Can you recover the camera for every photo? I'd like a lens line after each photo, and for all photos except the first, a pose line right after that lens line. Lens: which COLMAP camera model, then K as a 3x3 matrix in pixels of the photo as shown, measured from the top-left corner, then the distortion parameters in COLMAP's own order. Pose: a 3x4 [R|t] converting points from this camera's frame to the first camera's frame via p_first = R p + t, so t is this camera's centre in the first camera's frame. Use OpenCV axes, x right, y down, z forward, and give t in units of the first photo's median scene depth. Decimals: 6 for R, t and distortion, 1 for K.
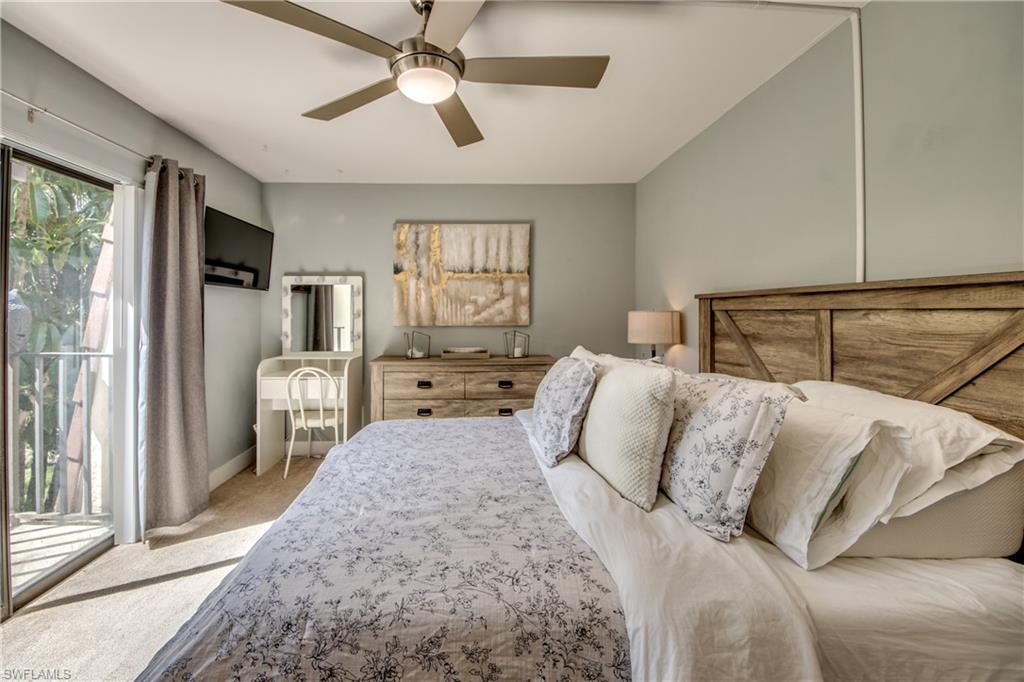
lens RADIAL K [[388.0, 0, 485.0], [0, 388.0, 309.8], [0, 0, 1]] dist [0.022217, -0.017459]
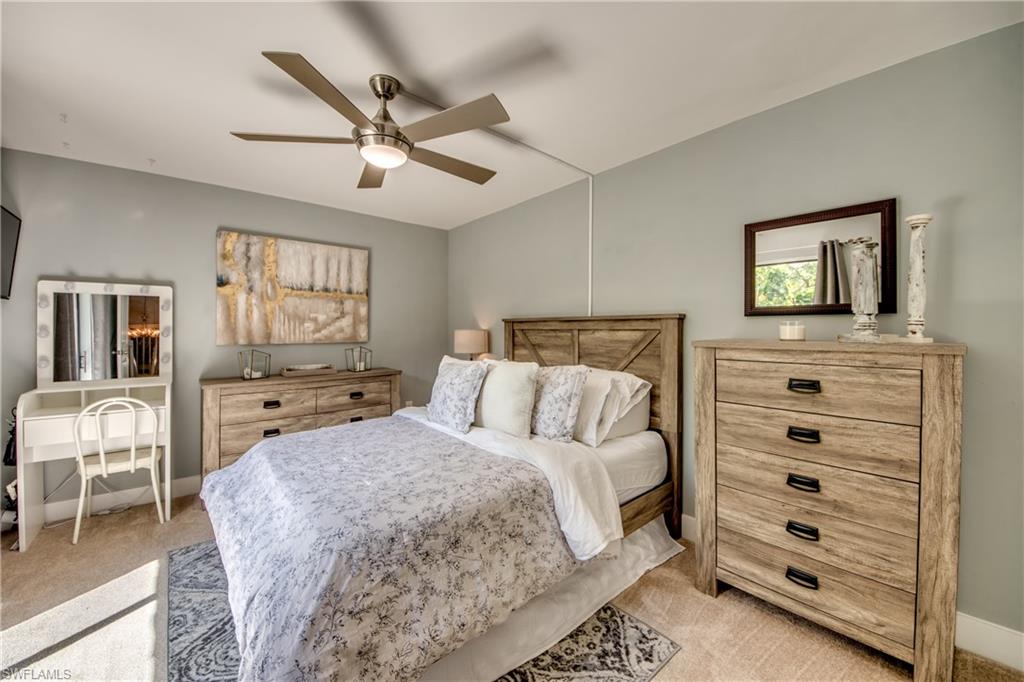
lens RADIAL K [[395.8, 0, 508.4], [0, 395.8, 321.0], [0, 0, 1]] dist [0.000924, -0.000175]
pose [[0.760636, 0.018400, 0.648918, -0.369783], [-0.007992, 0.999788, -0.018981, -0.001376], [-0.649130, 0.009251, 0.760621, -0.143897]]
